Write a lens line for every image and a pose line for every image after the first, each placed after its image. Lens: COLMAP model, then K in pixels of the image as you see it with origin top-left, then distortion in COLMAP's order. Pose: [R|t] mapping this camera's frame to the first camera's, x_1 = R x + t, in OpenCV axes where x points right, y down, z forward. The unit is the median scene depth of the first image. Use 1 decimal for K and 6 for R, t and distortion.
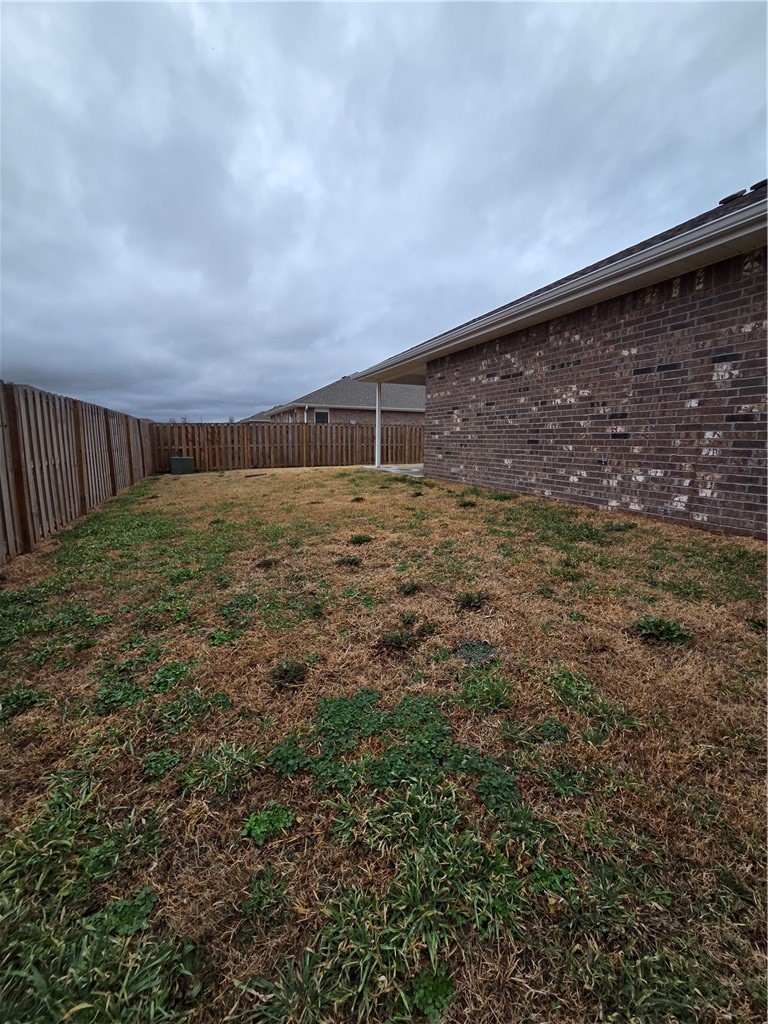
lens RADIAL K [[415.9, 0, 379.5], [0, 415.9, 508.4], [0, 0, 1]] dist [-0.000536, 0.000163]
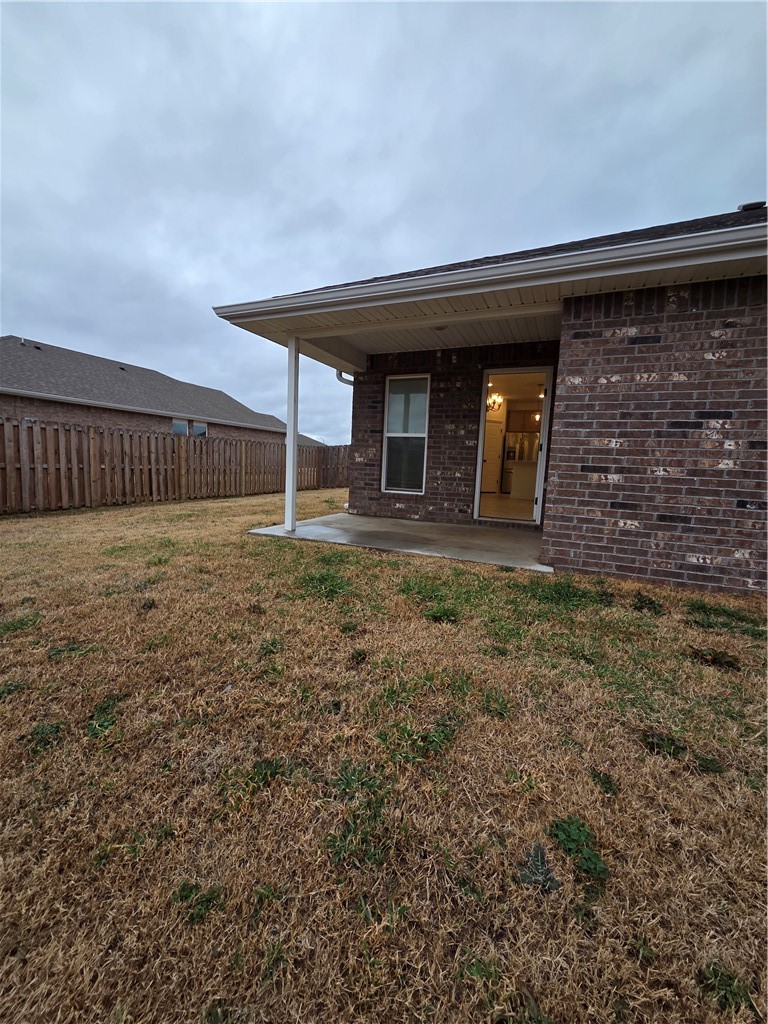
lens RADIAL K [[415.9, 0, 379.5], [0, 415.9, 508.4], [0, 0, 1]] dist [-0.000536, 0.000163]
pose [[0.736093, -0.049865, 0.675041, -0.227731], [0.075806, 0.997082, -0.009007, -0.109182], [-0.672622, 0.057802, 0.737725, 0.596838]]
